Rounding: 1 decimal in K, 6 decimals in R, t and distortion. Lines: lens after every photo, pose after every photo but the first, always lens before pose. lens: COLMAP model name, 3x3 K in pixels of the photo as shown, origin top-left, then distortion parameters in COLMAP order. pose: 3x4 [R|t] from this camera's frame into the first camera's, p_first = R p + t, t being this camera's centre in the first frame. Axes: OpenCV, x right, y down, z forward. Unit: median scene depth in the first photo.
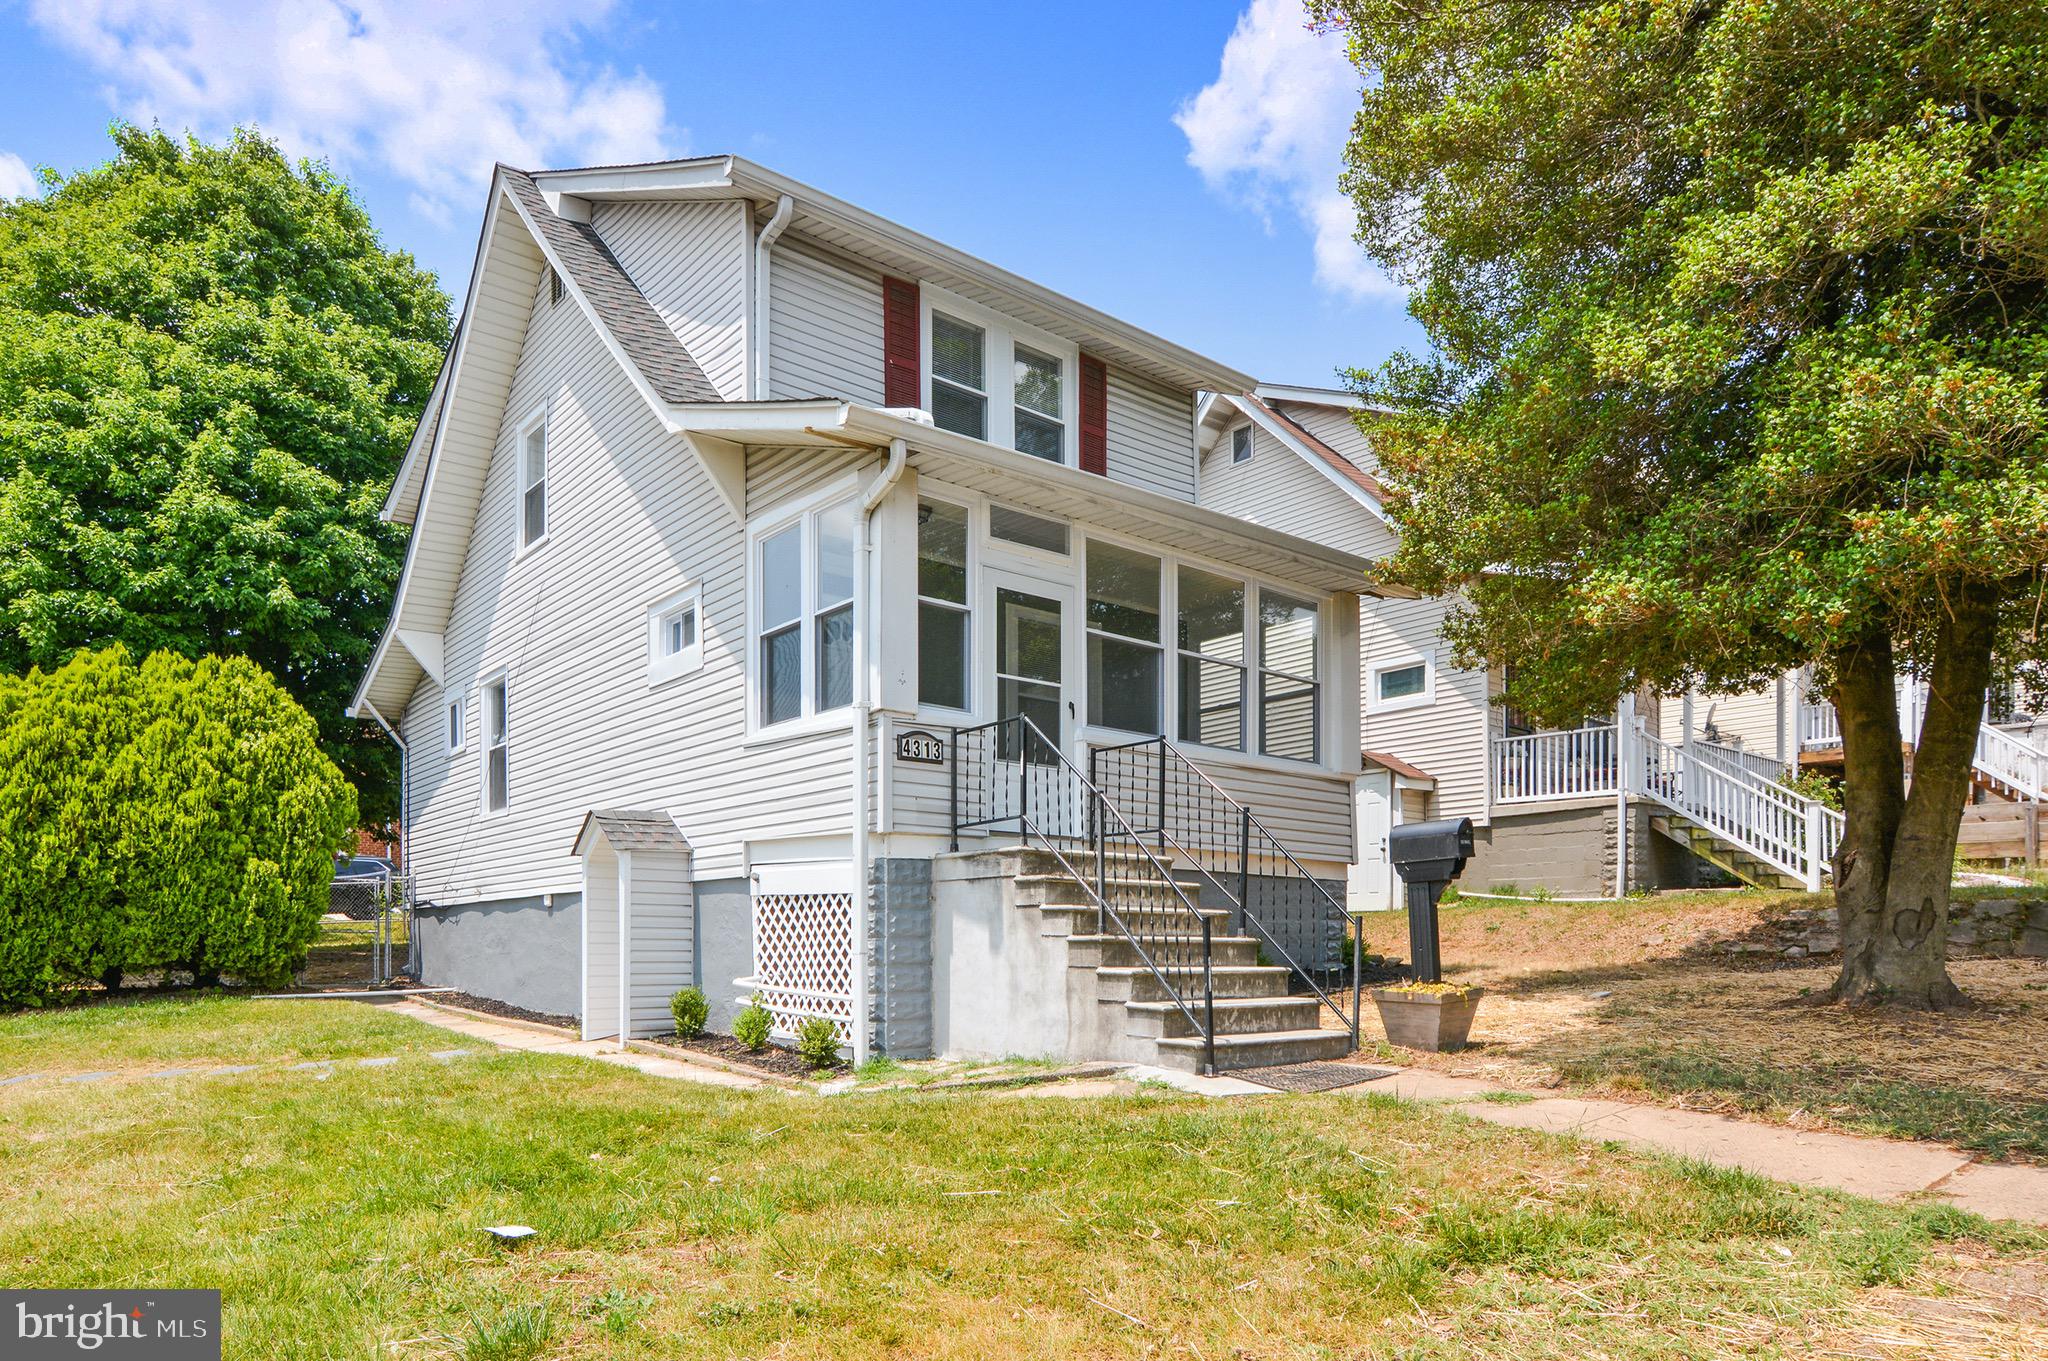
lens RADIAL K [[1277.4, 0, 1024.7], [0, 1277.4, 697.5], [0, 0, 1]] dist [-0.005132, -0.002390]
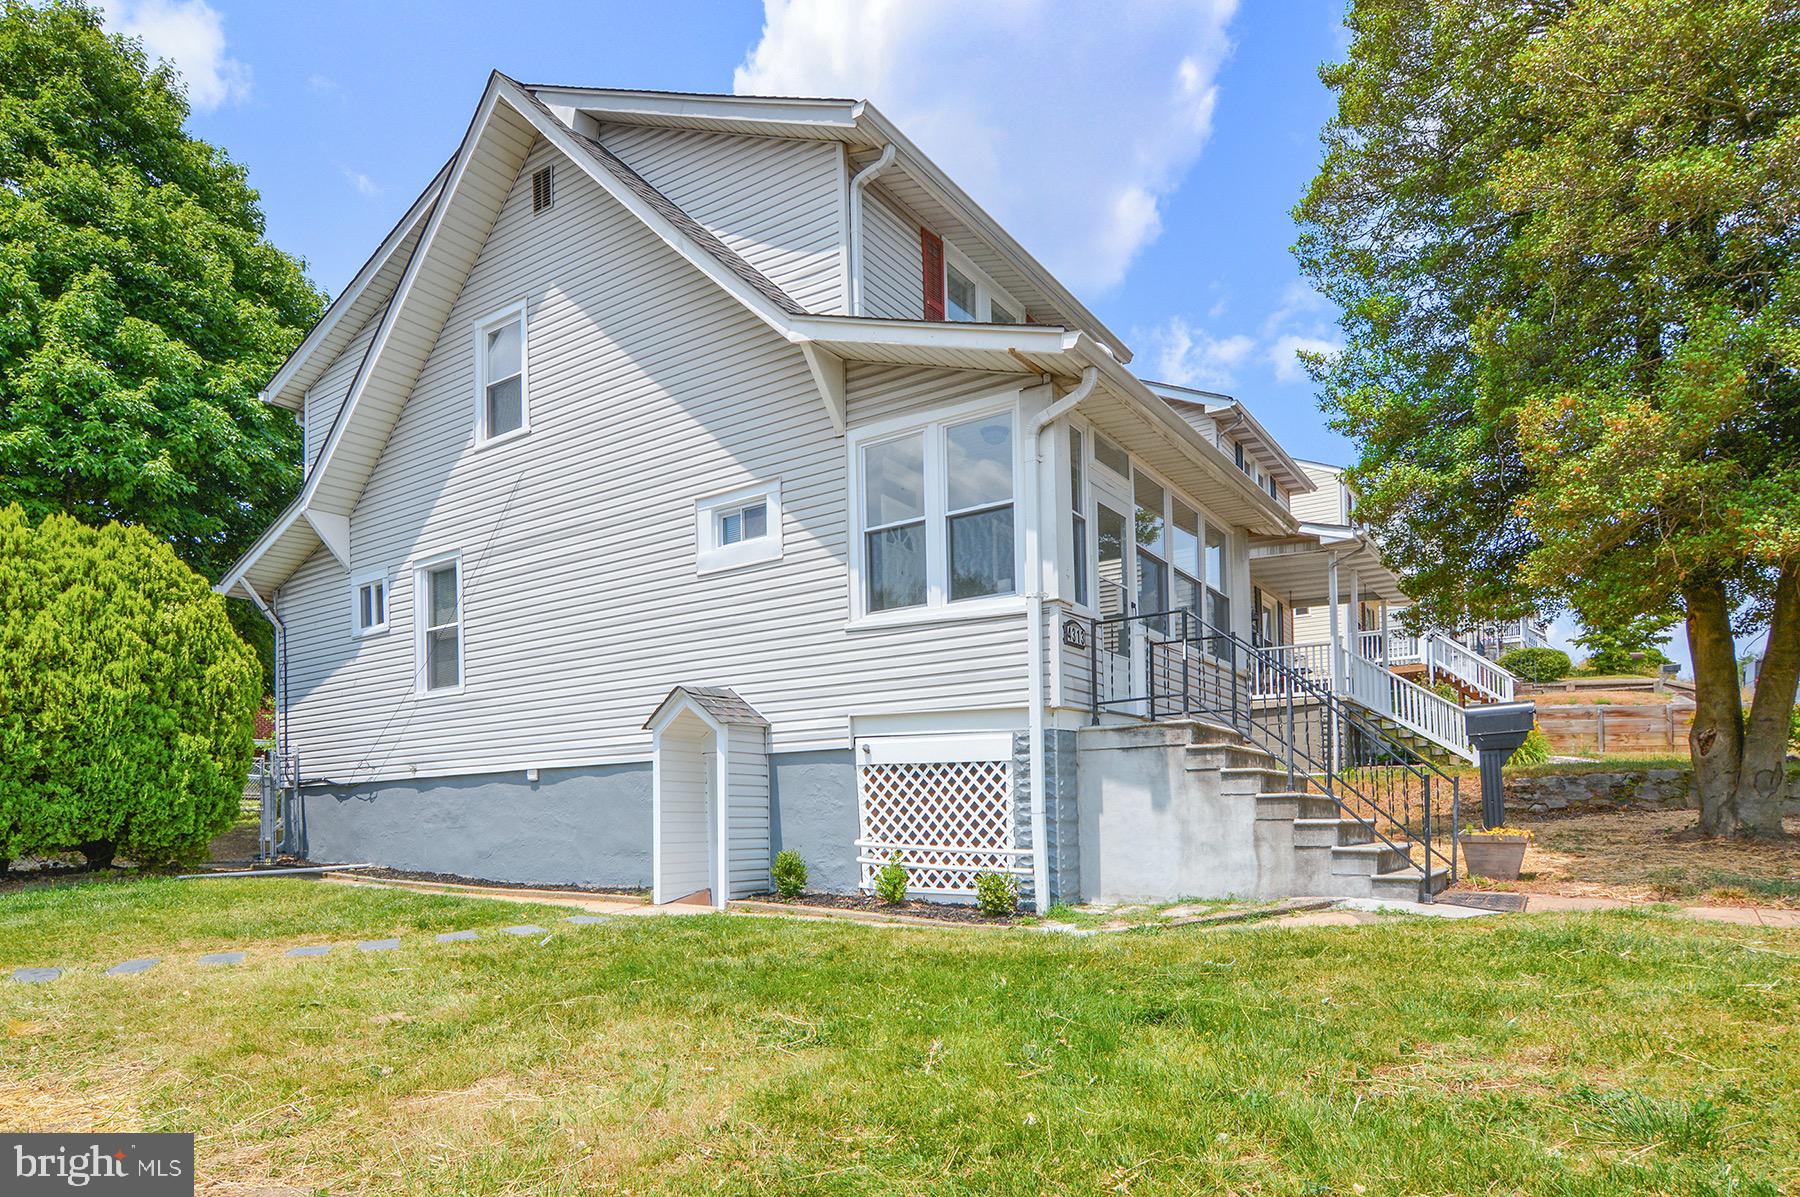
lens RADIAL K [[1062.0, 0, 900.0], [0, 1062.0, 598.5], [0, 0, 1]] dist [0.004764, -0.017361]
pose [[0.959909, 0.043080, 0.276980, -0.313184], [-0.038169, 0.999004, -0.023099, 0.021798], [-0.277700, 0.011601, 0.960598, 0.073784]]
